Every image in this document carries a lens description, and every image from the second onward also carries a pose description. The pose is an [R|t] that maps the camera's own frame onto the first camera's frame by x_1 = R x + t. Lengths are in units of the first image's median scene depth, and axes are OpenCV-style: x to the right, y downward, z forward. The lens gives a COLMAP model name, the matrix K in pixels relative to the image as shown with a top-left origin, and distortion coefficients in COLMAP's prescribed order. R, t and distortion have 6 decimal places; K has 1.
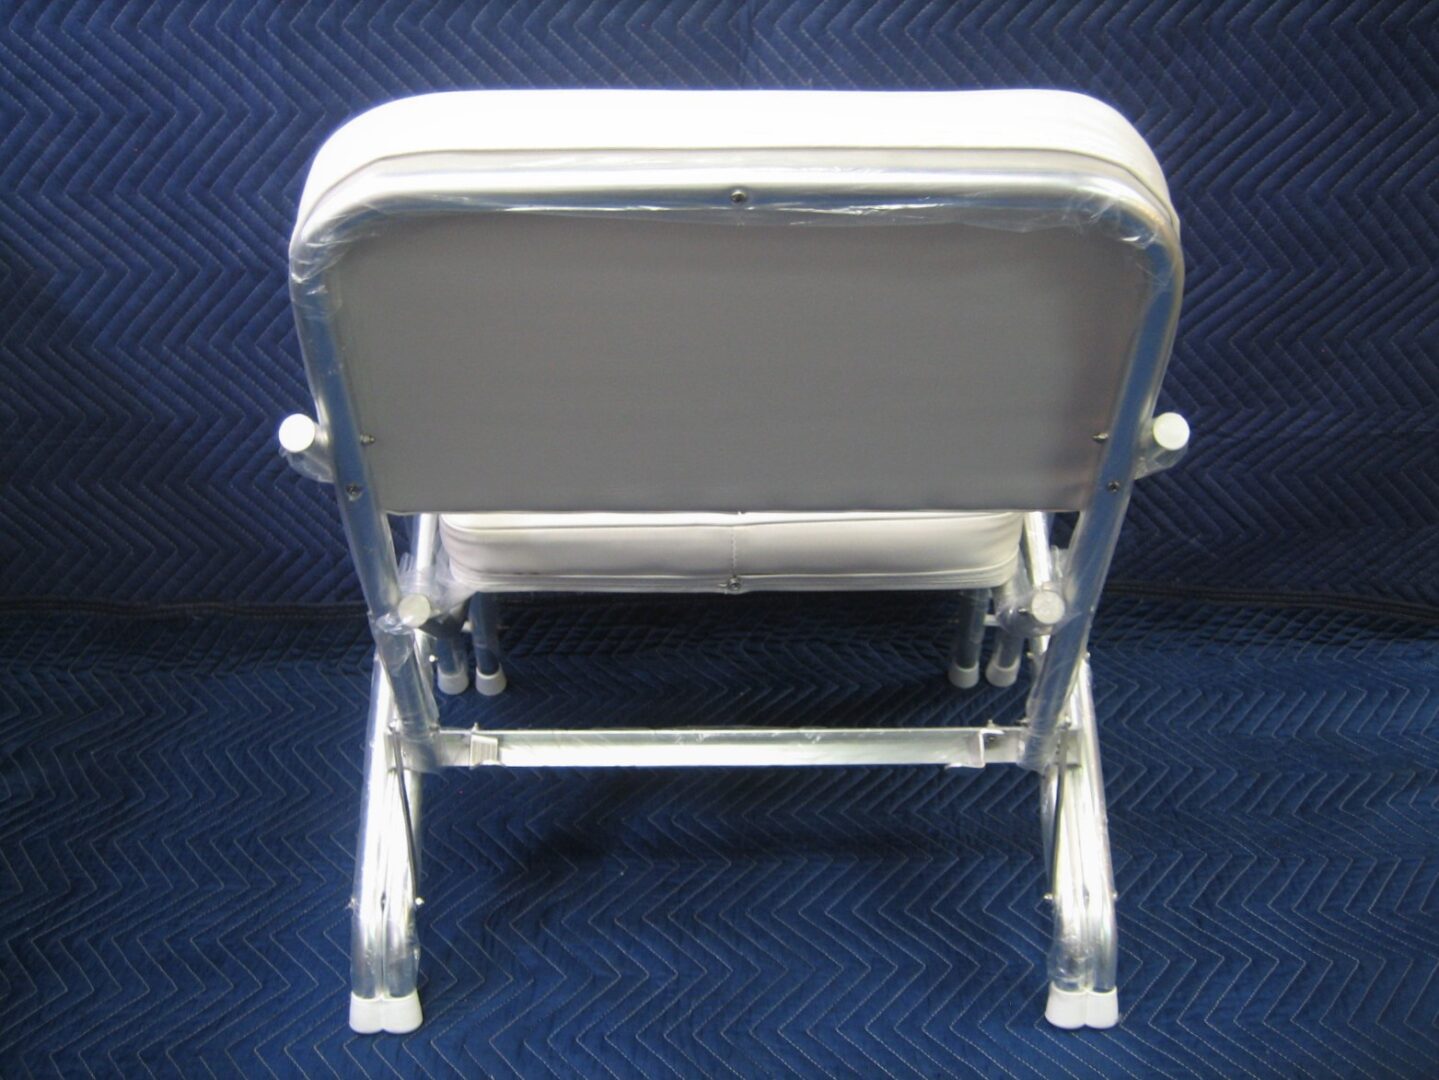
lens RADIAL K [[1536.6, 0, 719.5], [0, 1536.6, 540.0], [0, 0, 1]] dist [-0.116059, 0.135013]
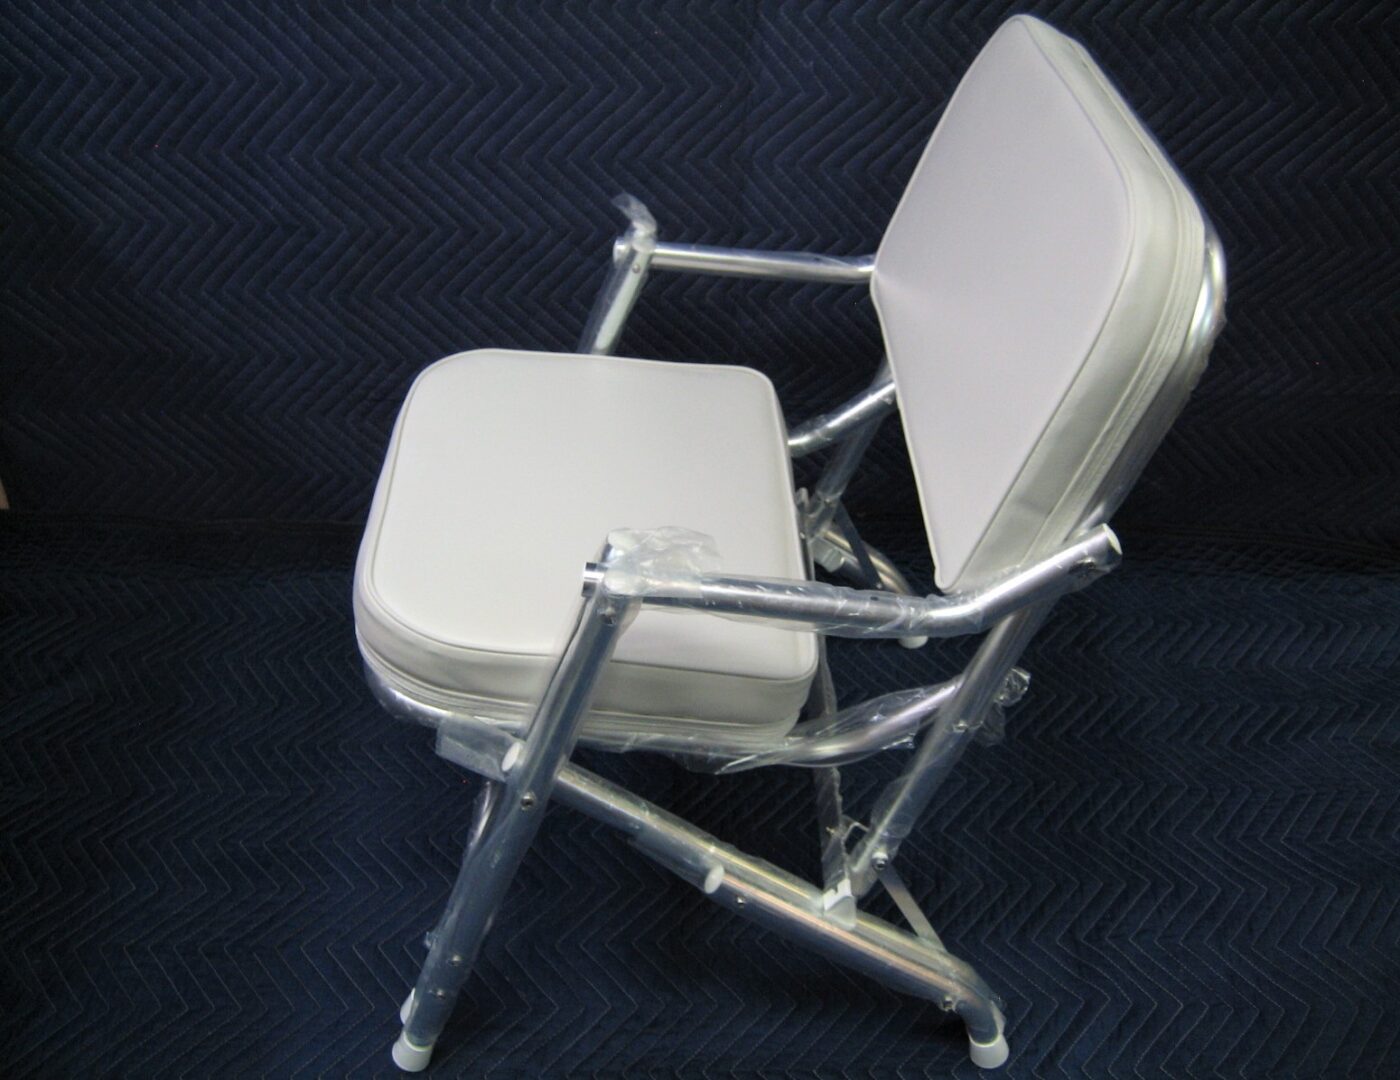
lens RADIAL K [[1504.8, 0, 723.3], [0, 1504.8, 541.8], [0, 0, 1]] dist [-0.122057, 0.151203]
pose [[0.999710, 0.024008, 0.001914, 0.004268], [-0.024047, 0.990537, 0.135123, -0.107630], [0.001348, -0.135130, 0.990827, -0.065693]]
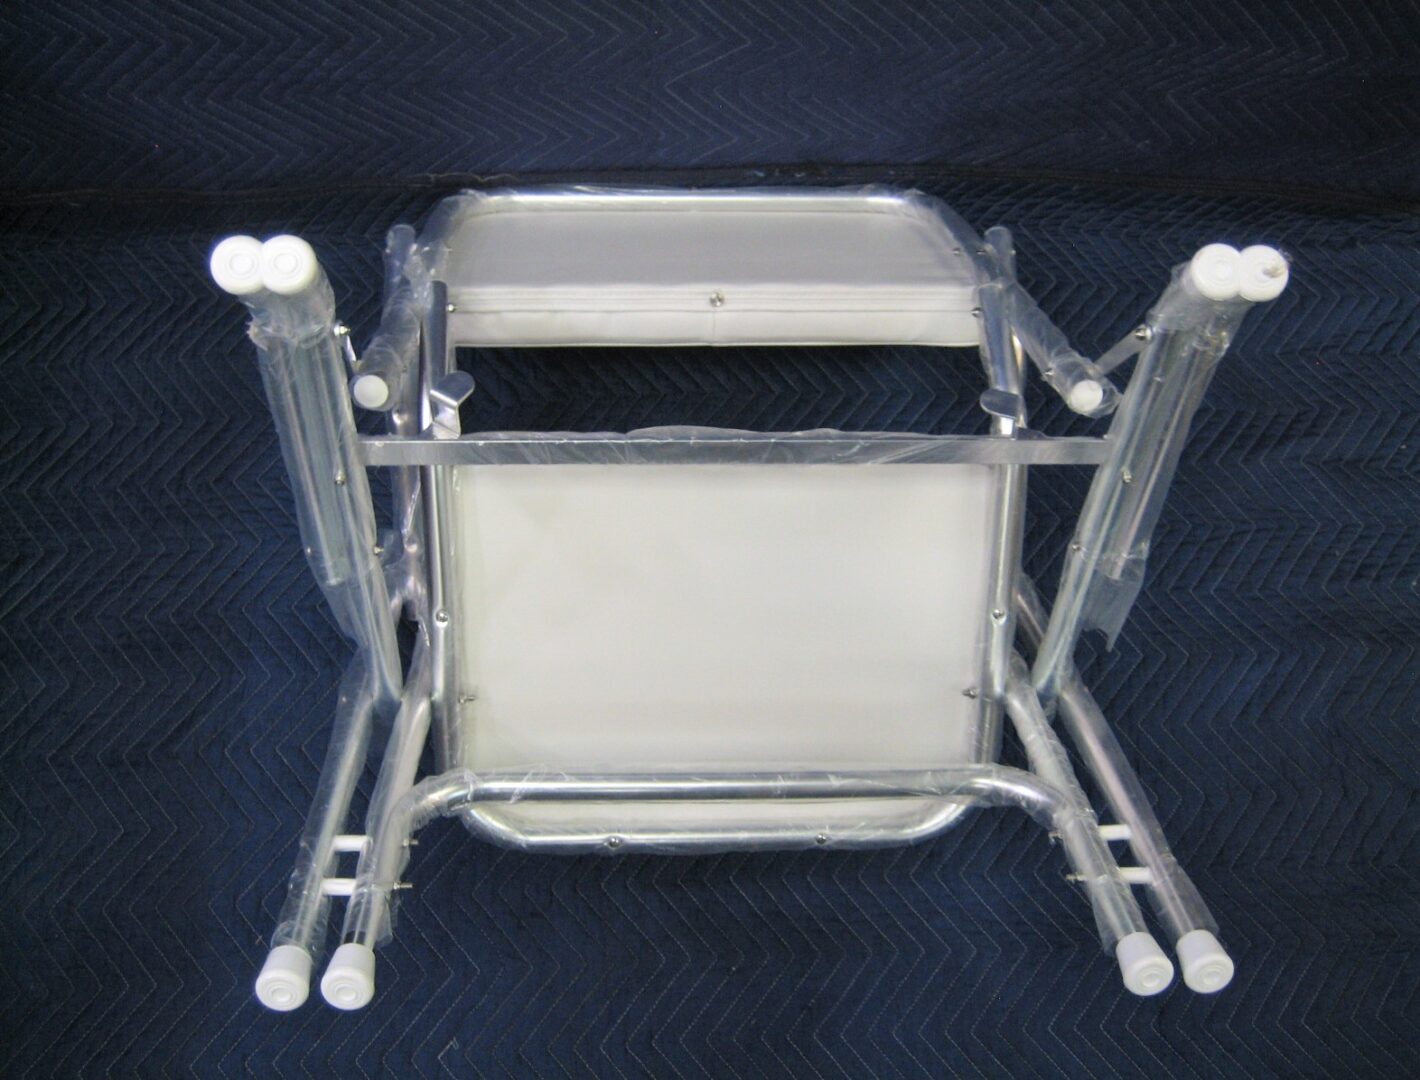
lens RADIAL K [[1488.5, 0, 710.0], [0, 1488.5, 540.0], [0, 0, 1]] dist [-0.137316, 0.226090]
pose [[0.998318, 0.007411, 0.057498, -0.003585], [-0.042125, 0.774128, 0.631626, -0.422869], [-0.039830, -0.632986, 0.773138, 0.181520]]
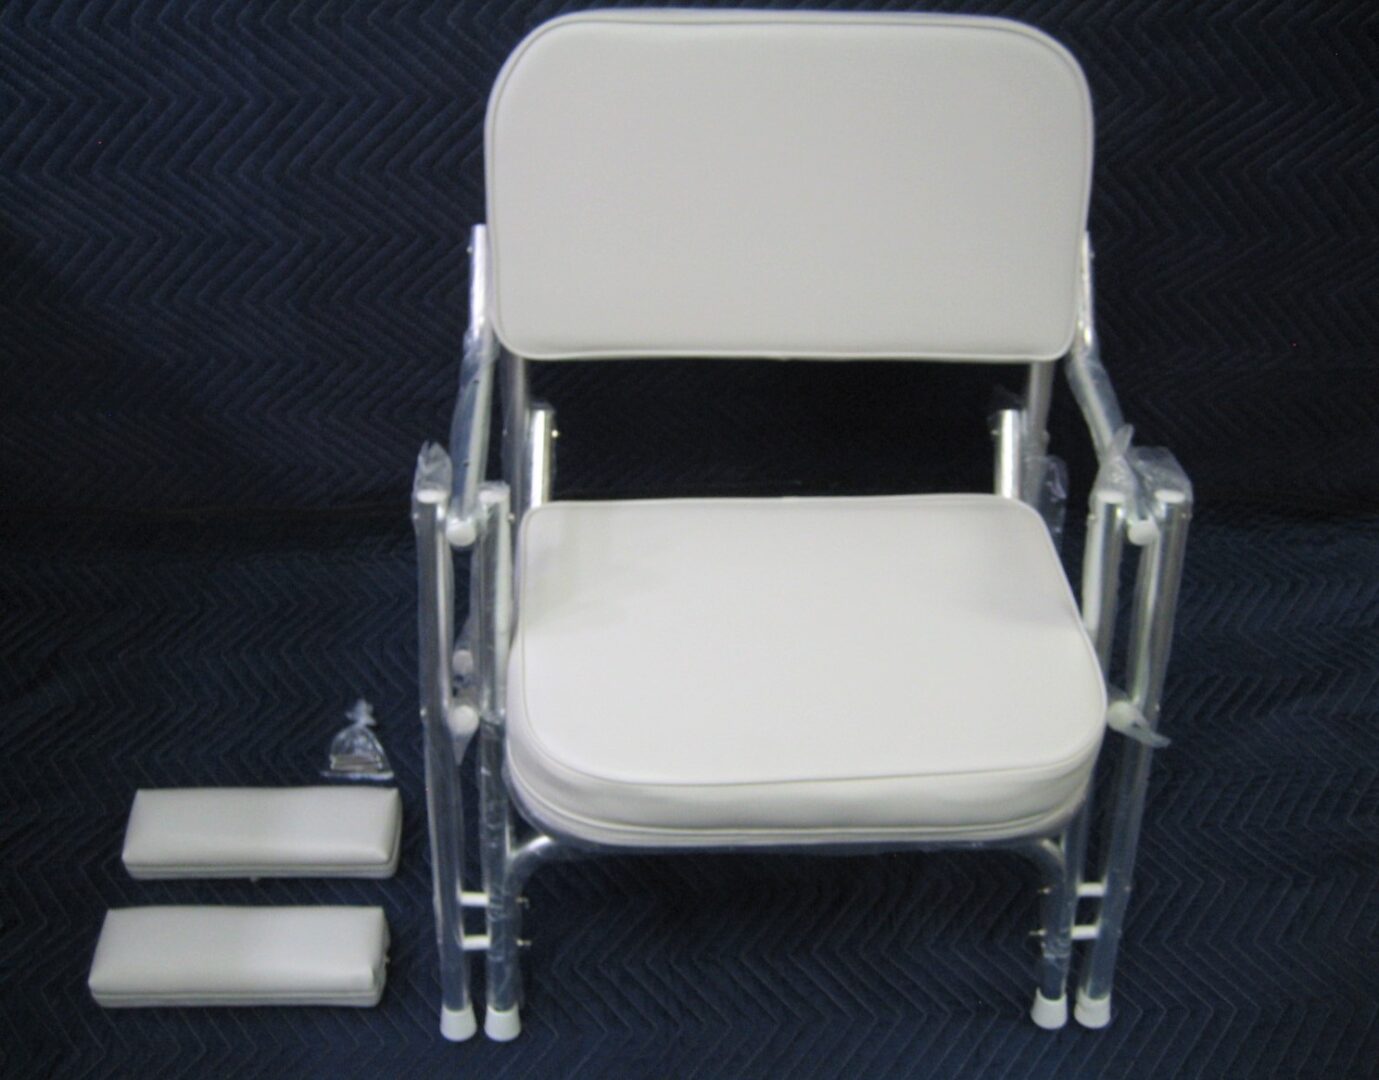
lens RADIAL K [[1551.3, 0, 689.5], [0, 1551.3, 540.0], [0, 0, 1]] dist [-0.114093, 0.140578]
pose [[0.999594, -0.000482, 0.028475, -0.033362], [-0.008388, 0.950522, 0.310543, -0.312787], [-0.027216, -0.310656, 0.950133, -0.051131]]
